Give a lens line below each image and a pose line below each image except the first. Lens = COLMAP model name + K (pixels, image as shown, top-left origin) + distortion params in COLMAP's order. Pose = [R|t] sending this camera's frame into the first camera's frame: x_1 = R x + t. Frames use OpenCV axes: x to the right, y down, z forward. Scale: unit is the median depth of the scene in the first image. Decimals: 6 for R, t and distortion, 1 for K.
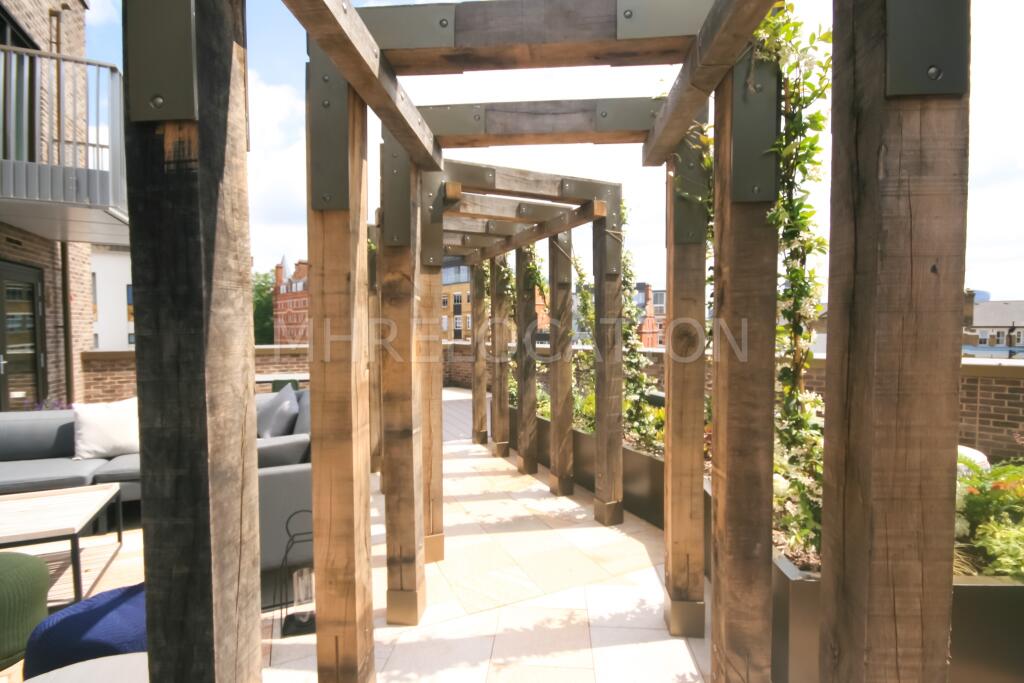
lens RADIAL K [[478.9, 0, 512.0], [0, 478.9, 341.5], [0, 0, 1]] dist [-0.000724, -0.000075]
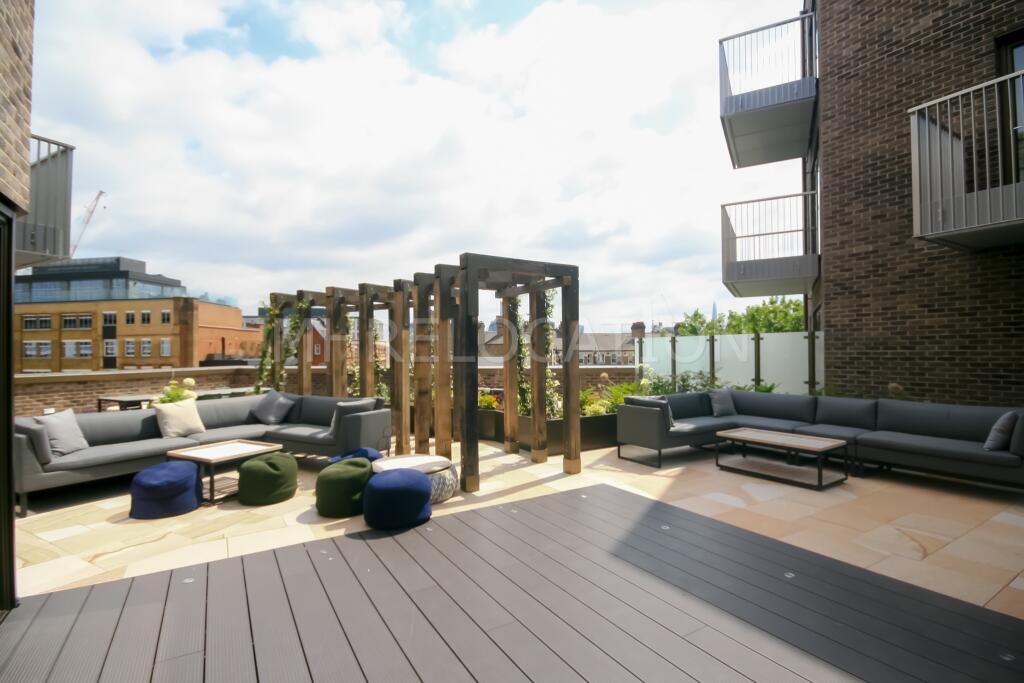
lens RADIAL K [[478.9, 0, 512.0], [0, 478.9, 341.5], [0, 0, 1]] dist [-0.000724, -0.000075]
pose [[0.805416, 0.007557, 0.592662, -0.070939], [0.023932, 0.998689, -0.045257, 0.002300], [-0.592227, 0.050635, 0.804178, -0.070936]]
